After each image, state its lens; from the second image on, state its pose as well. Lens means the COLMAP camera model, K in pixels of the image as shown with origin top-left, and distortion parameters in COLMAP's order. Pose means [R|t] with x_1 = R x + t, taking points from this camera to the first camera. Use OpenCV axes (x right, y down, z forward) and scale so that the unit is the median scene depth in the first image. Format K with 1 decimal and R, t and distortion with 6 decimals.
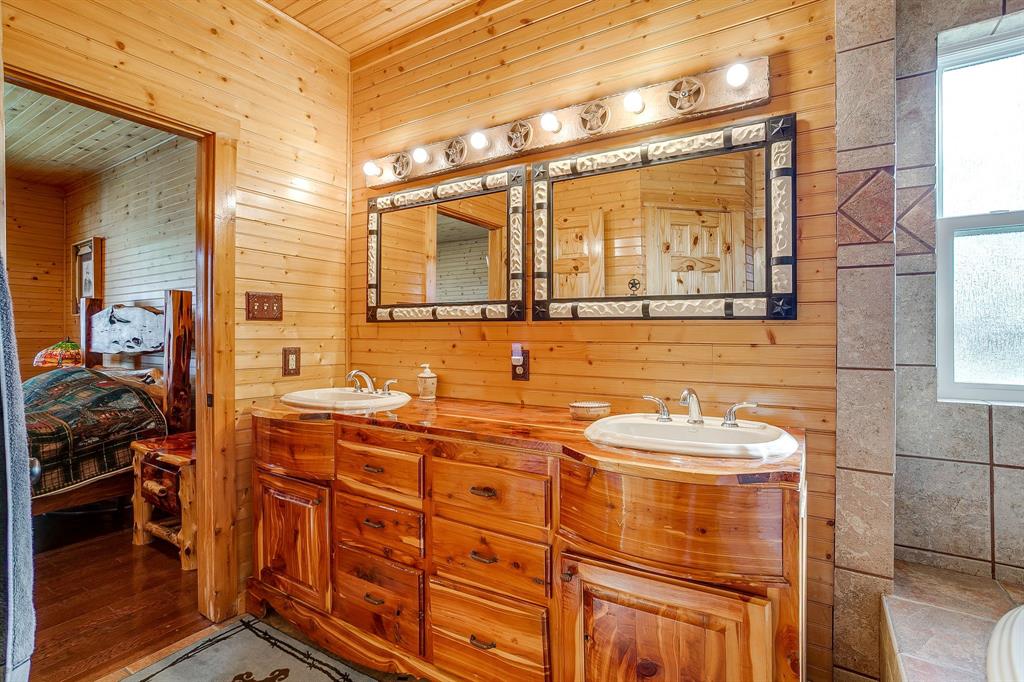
lens RADIAL K [[492.3, 0, 512.6], [0, 492.3, 335.2], [0, 0, 1]] dist [-0.002752, 0.002207]
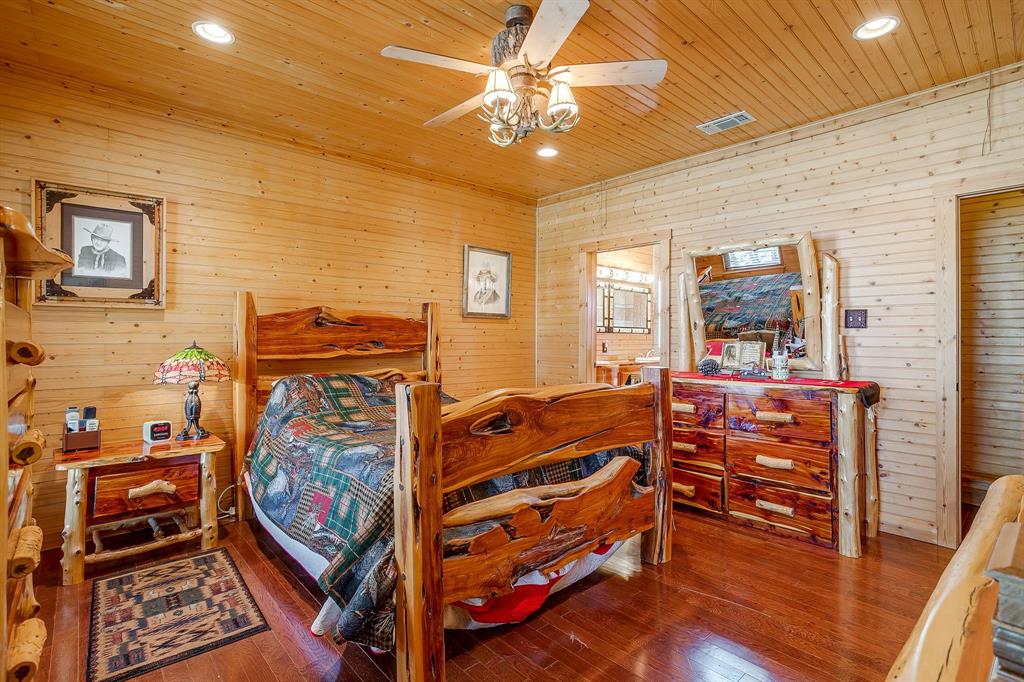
lens RADIAL K [[492.3, 0, 512.9], [0, 492.3, 336.3], [0, 0, 1]] dist [-0.002752, 0.002207]
pose [[0.279482, -0.007133, 0.960124, -3.163493], [0.005871, 0.999966, 0.005720, -0.032177], [-0.960133, 0.004038, 0.279515, 0.725883]]
